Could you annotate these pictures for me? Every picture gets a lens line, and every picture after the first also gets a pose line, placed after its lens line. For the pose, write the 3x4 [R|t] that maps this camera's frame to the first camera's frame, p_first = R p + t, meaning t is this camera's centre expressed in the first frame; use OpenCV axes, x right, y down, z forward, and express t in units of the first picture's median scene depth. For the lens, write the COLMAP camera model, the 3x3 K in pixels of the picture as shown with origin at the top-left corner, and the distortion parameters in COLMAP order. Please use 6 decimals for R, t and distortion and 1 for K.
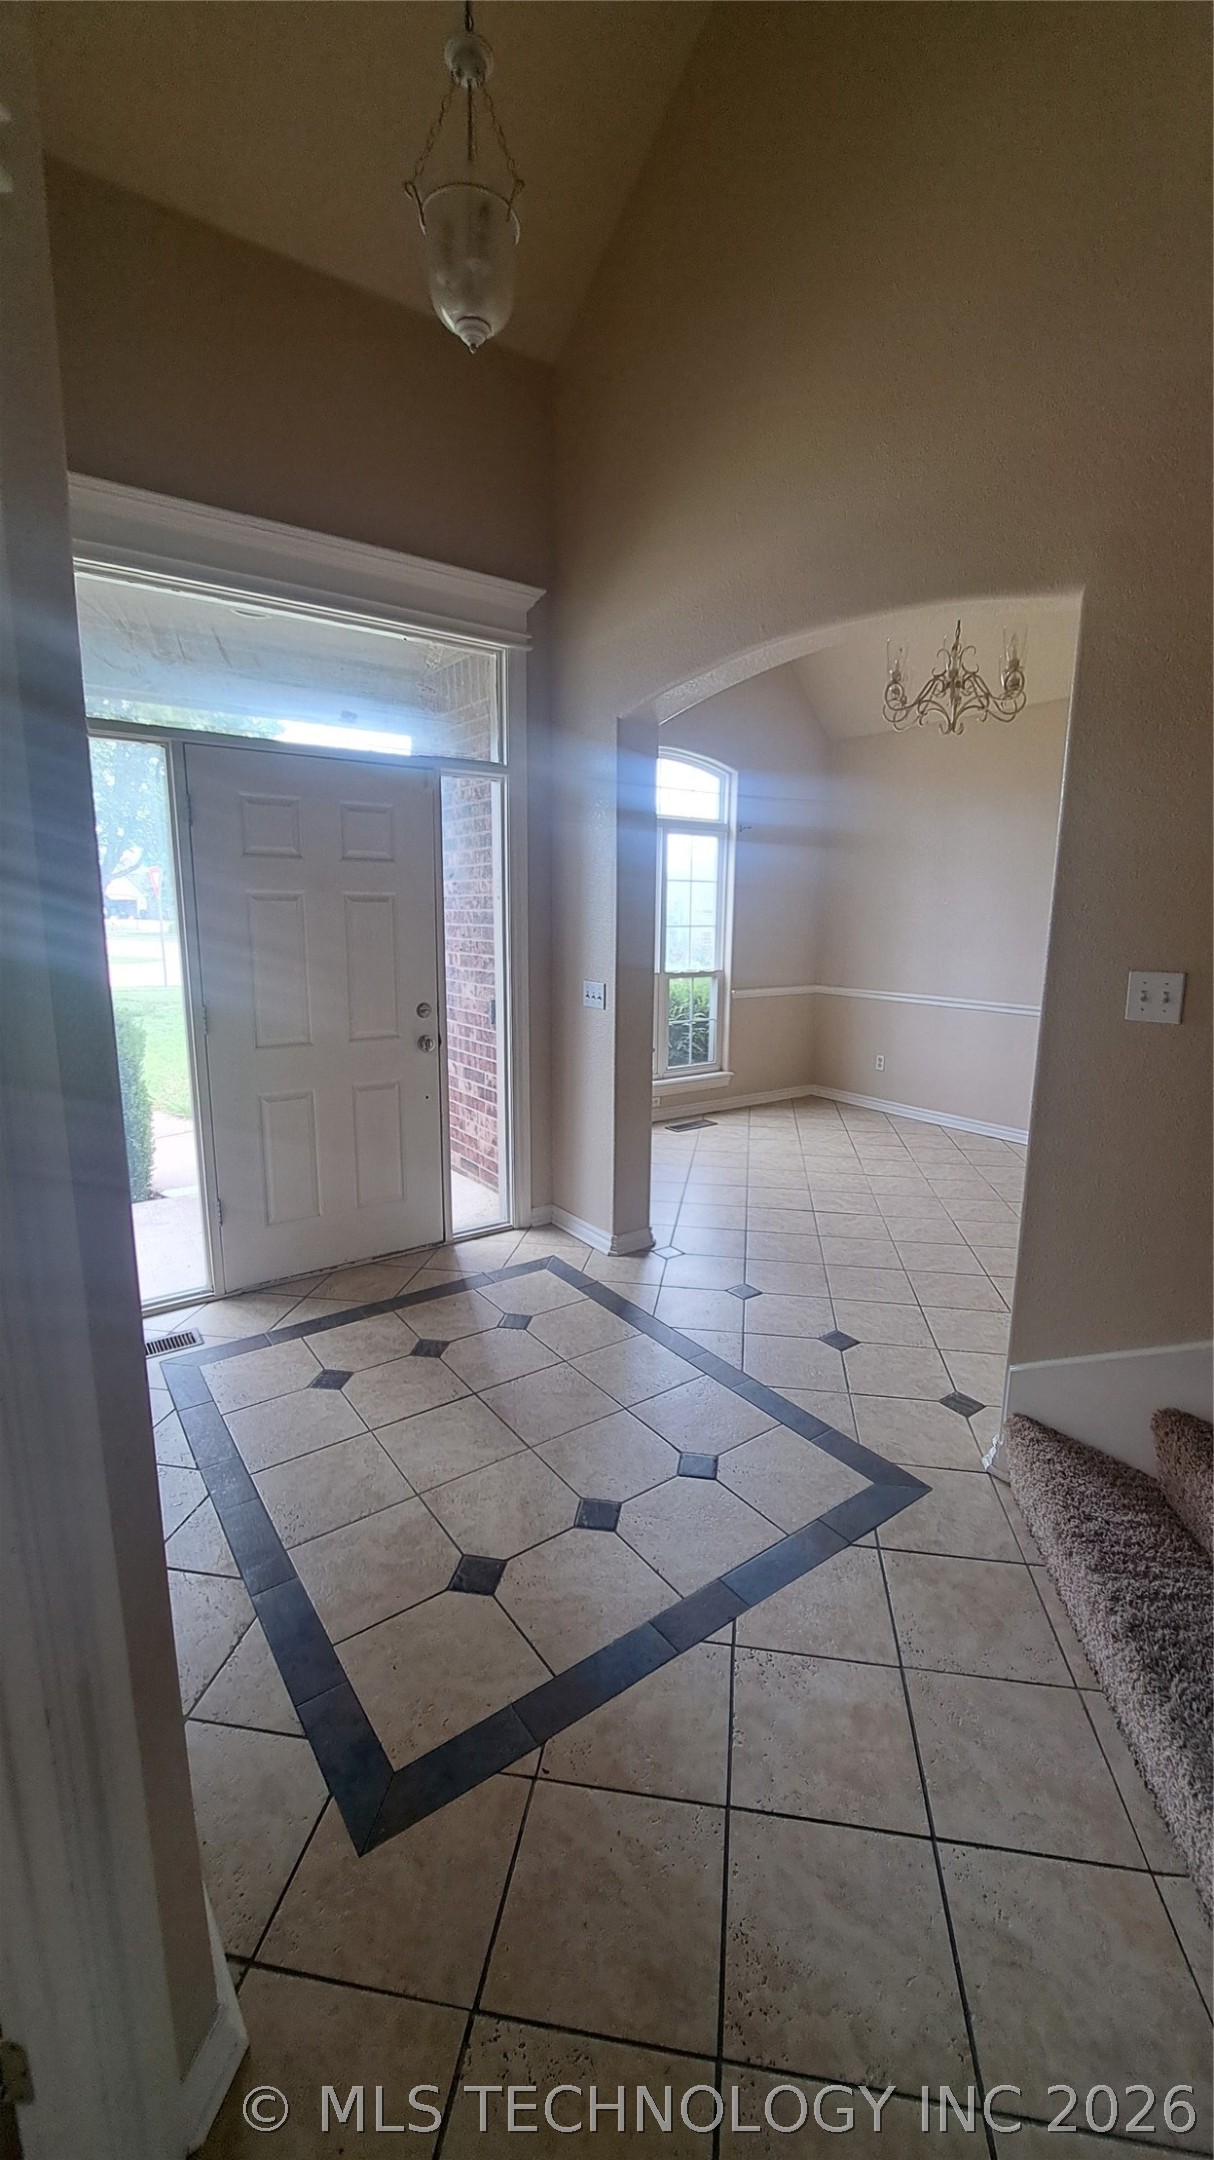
lens RADIAL K [[861.6, 0, 621.2], [0, 861.6, 1074.8], [0, 0, 1]] dist [-0.009171, -0.002983]
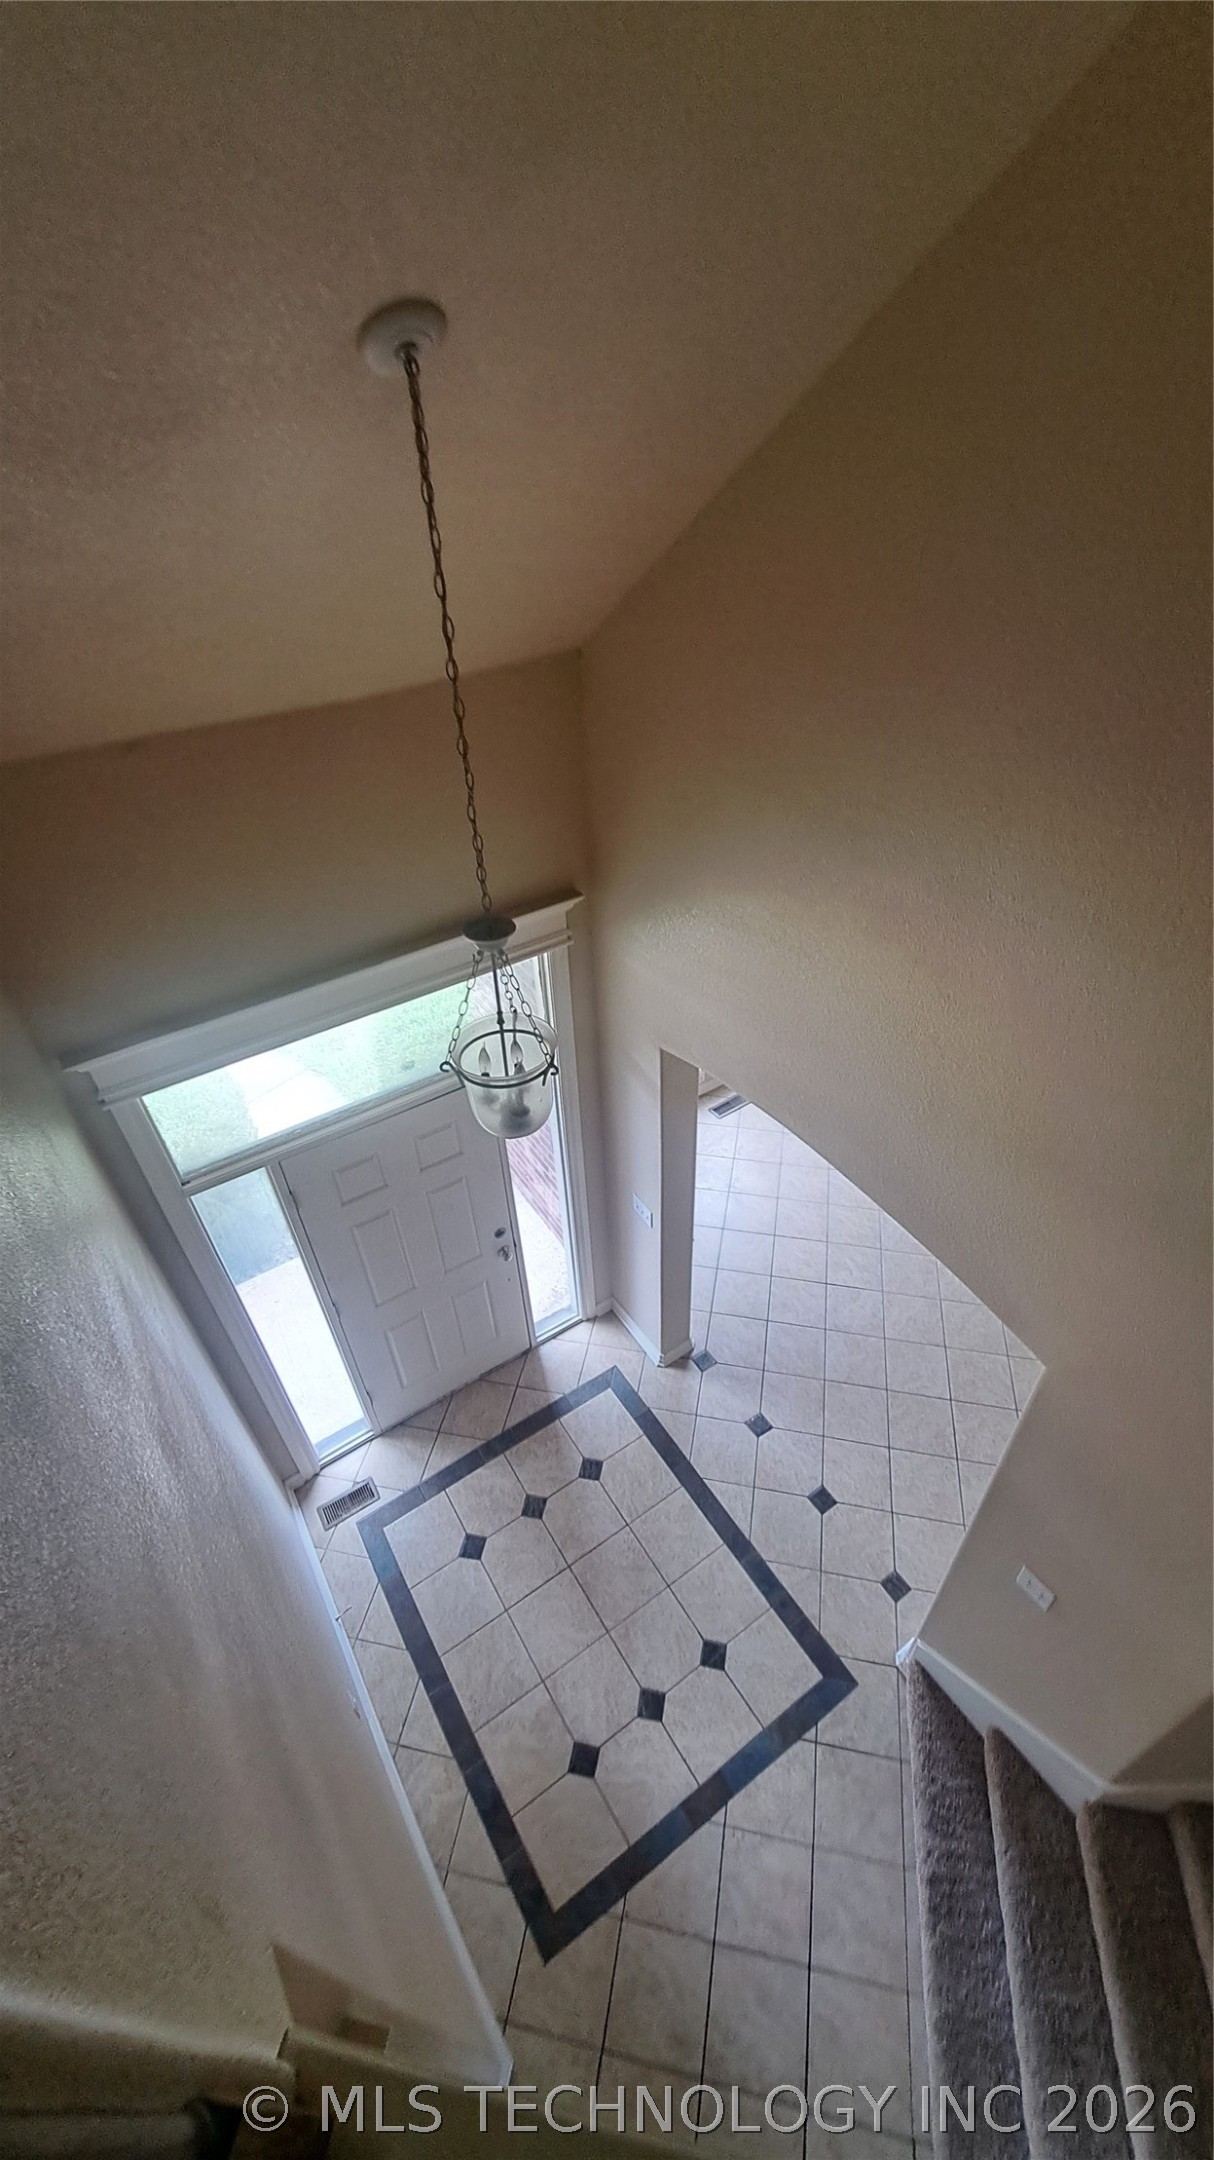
lens RADIAL K [[861.6, 0, 621.7], [0, 861.6, 1087.0], [0, 0, 1]] dist [-0.009171, -0.002983]
pose [[0.998078, -0.002417, -0.061929, 0.014315], [0.031319, 0.881938, 0.470323, -0.886526], [0.053481, -0.471358, 0.880319, 0.060452]]
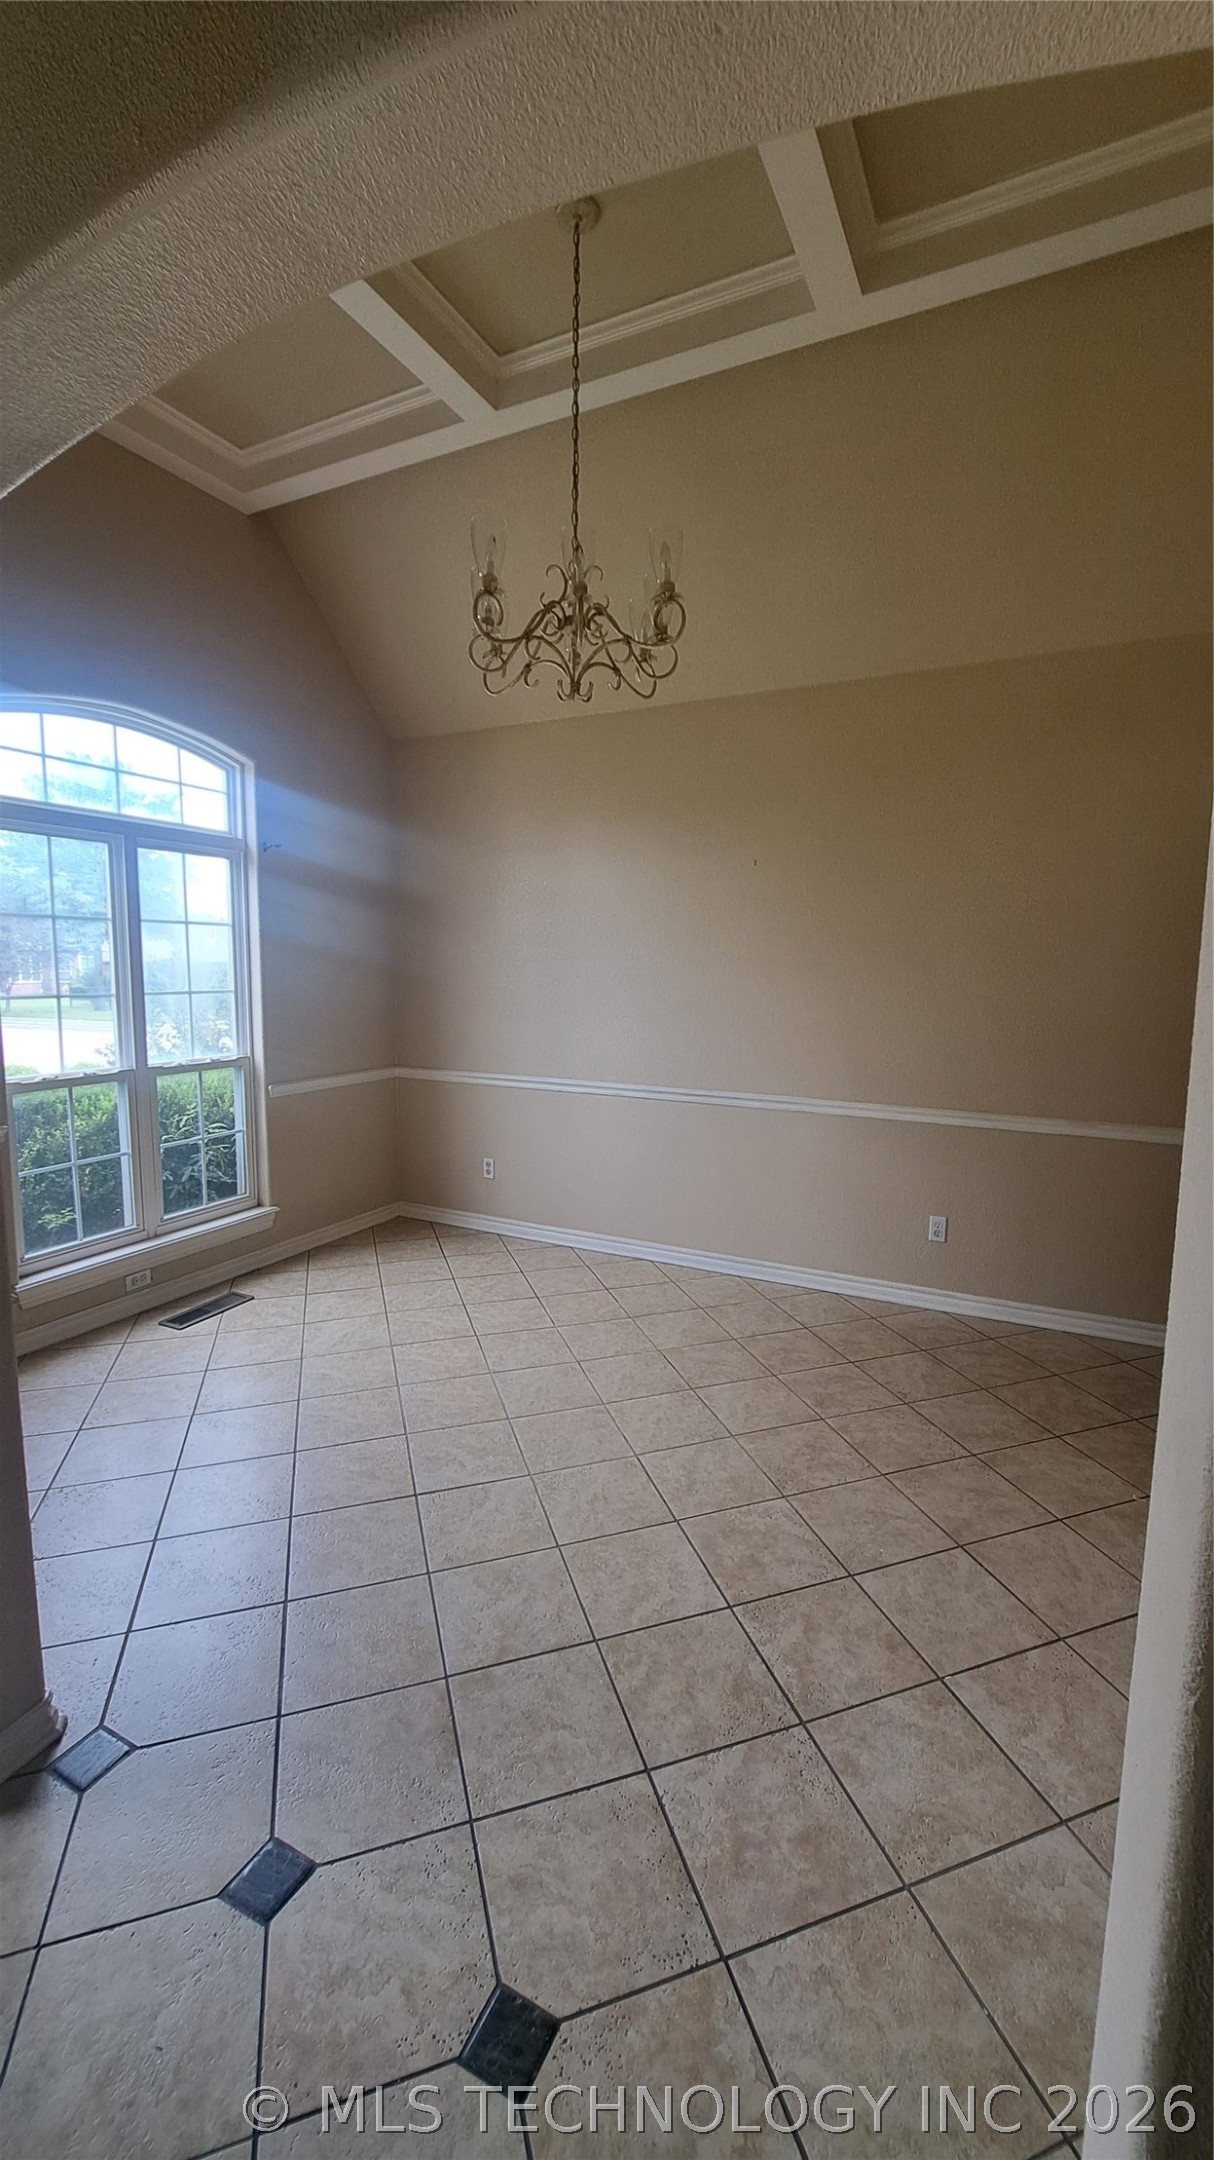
lens RADIAL K [[861.6, 0, 630.8], [0, 861.6, 1060.9], [0, 0, 1]] dist [-0.009171, -0.002983]
pose [[0.884215, -0.053274, 0.464032, 0.134337], [0.087190, 0.994837, -0.051927, -0.112780], [-0.458870, 0.086374, 0.884295, 0.541853]]
